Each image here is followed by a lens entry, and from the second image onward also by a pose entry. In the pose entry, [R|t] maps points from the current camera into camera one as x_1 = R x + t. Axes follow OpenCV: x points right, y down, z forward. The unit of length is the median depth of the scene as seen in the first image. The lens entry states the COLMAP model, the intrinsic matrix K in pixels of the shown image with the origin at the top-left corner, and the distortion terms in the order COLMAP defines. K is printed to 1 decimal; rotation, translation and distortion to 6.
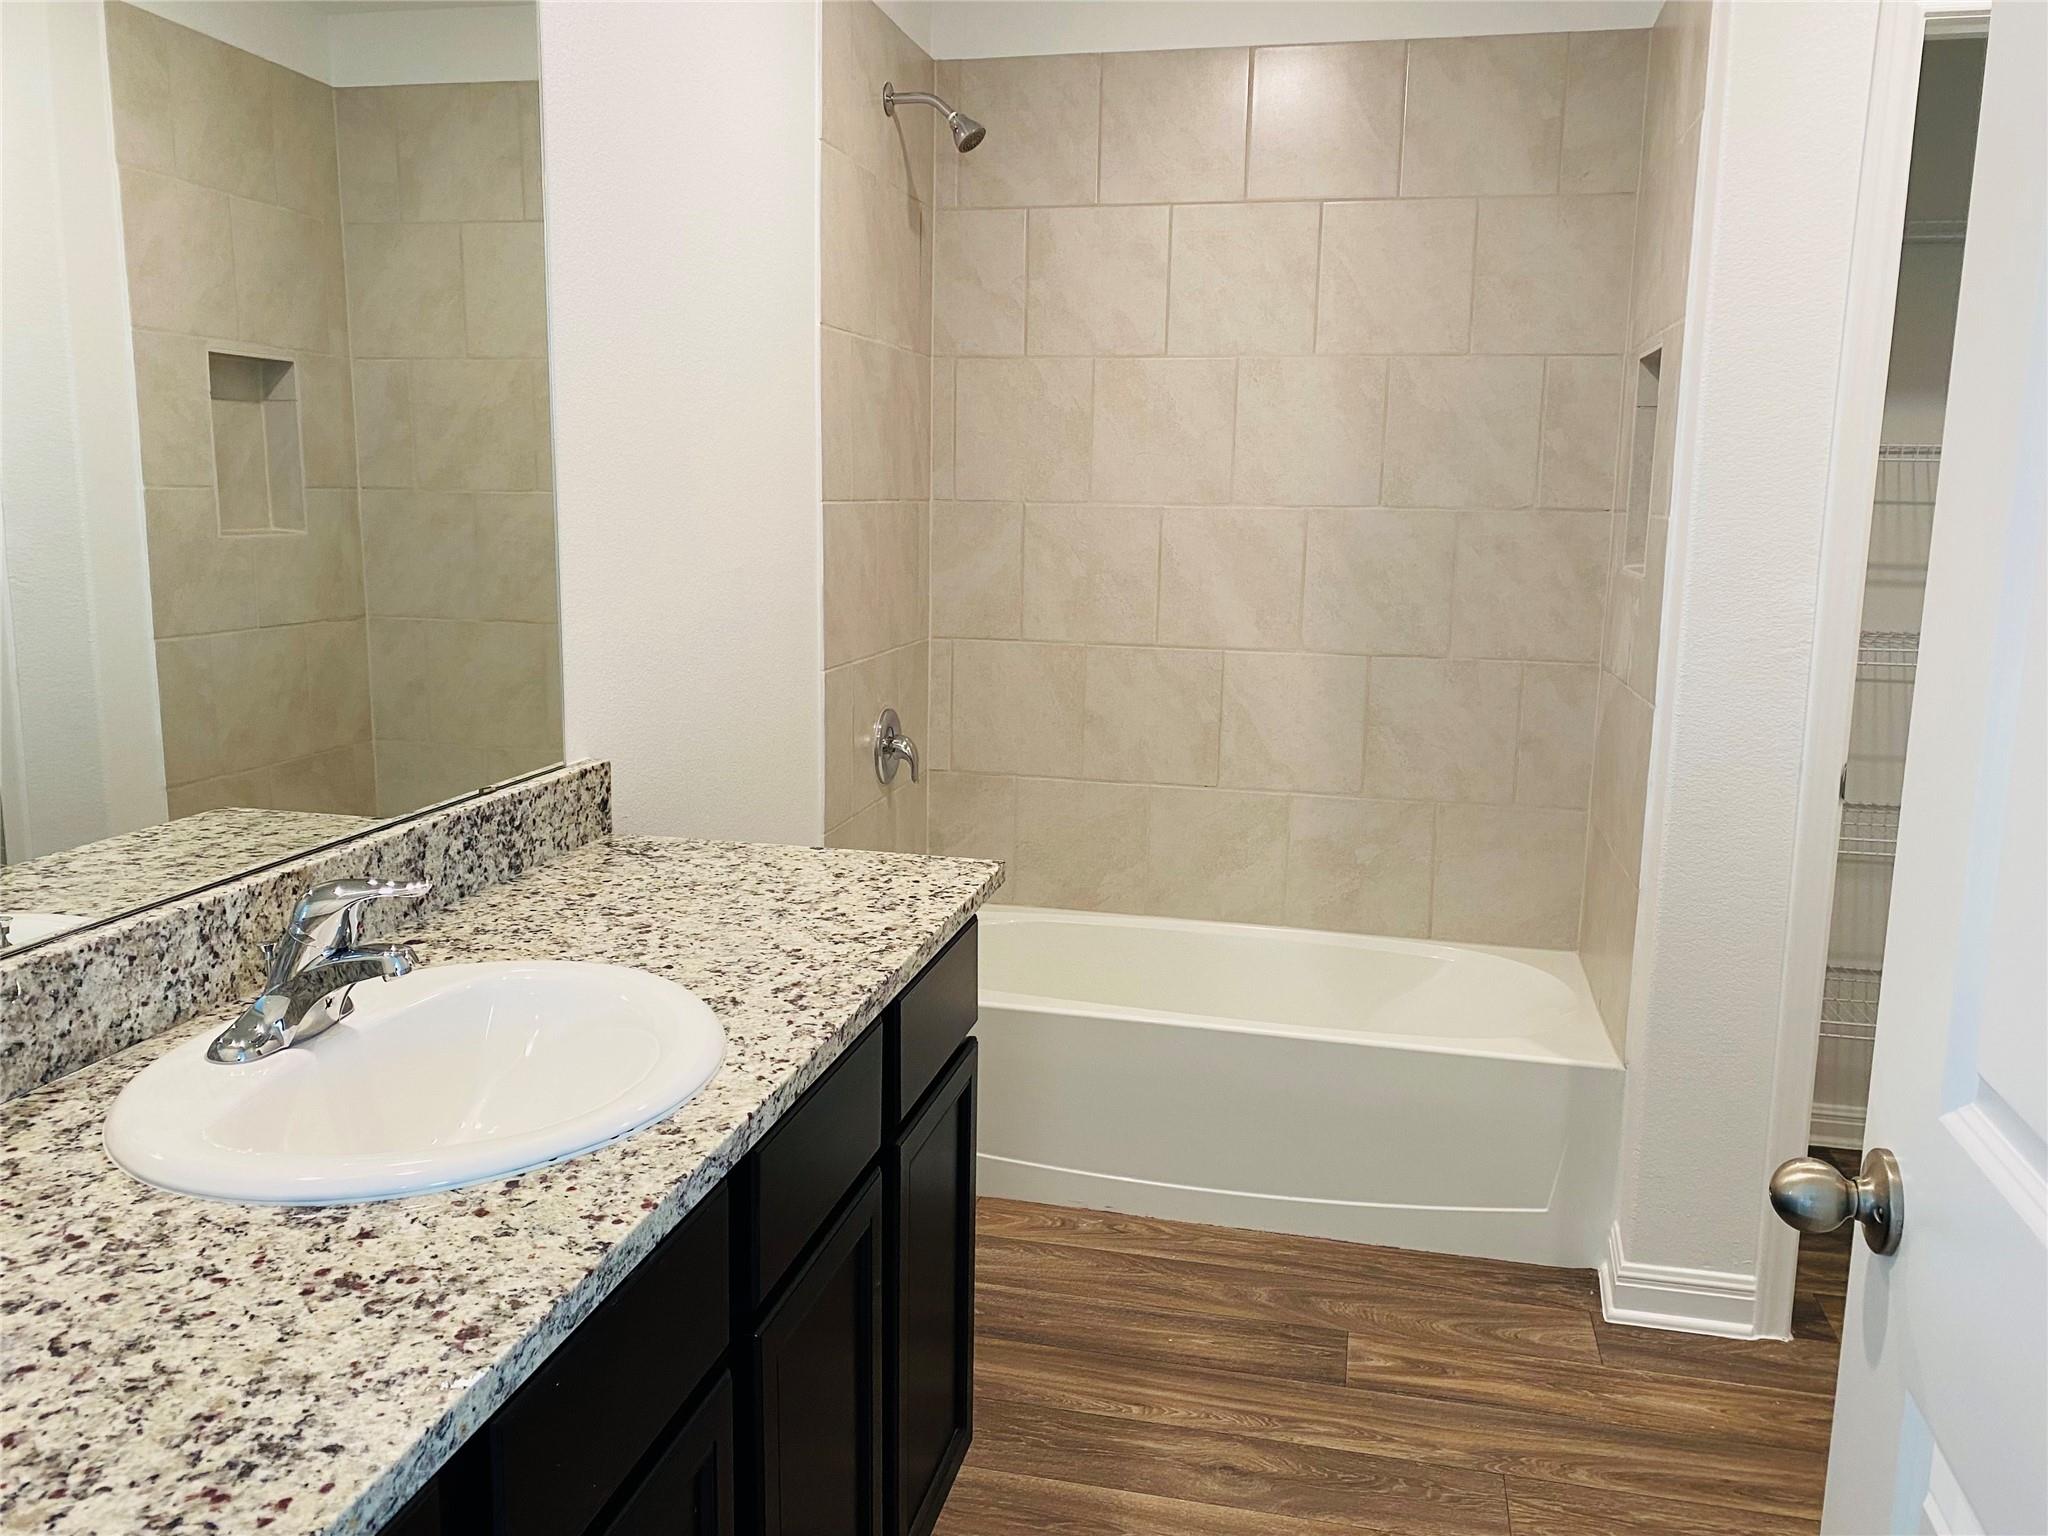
lens RADIAL K [[1571.6, 0, 1024.0], [0, 1571.6, 768.0], [0, 0, 1]] dist [0.010695, -0.015813]
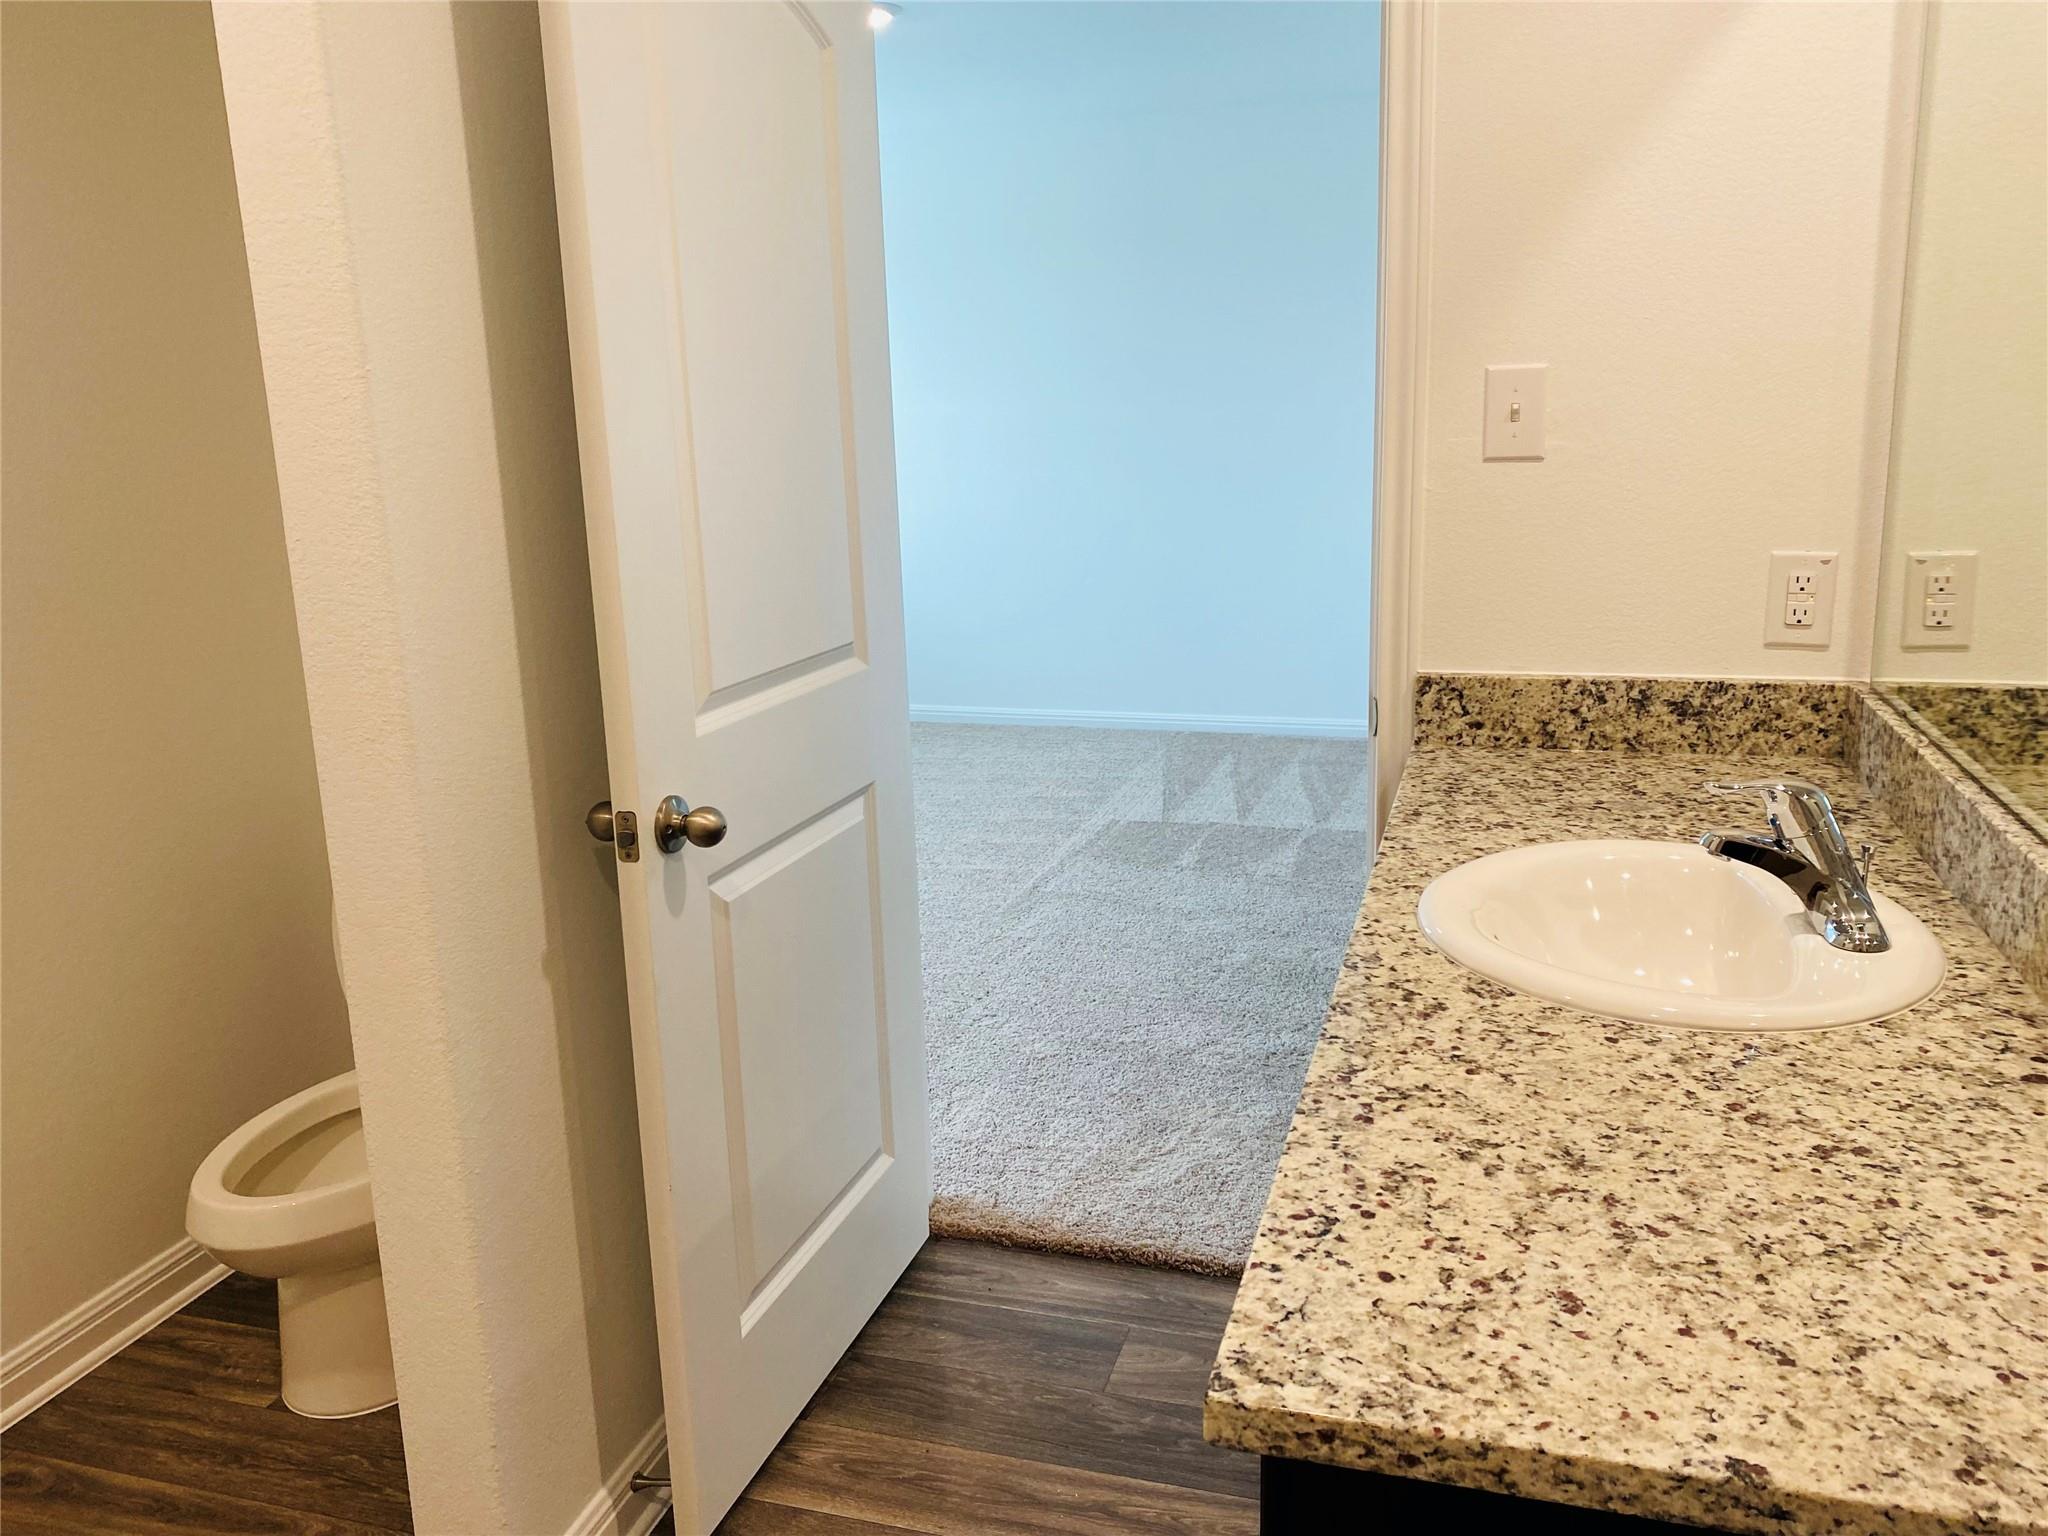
lens RADIAL K [[1571.6, 0, 1024.0], [0, 1571.6, 768.0], [0, 0, 1]] dist [0.010695, -0.015813]
pose [[-0.997281, -0.009401, 0.073087, 0.008373], [0.021020, 0.914329, 0.404426, -0.306525], [-0.070628, 0.404863, -0.911646, 1.616051]]
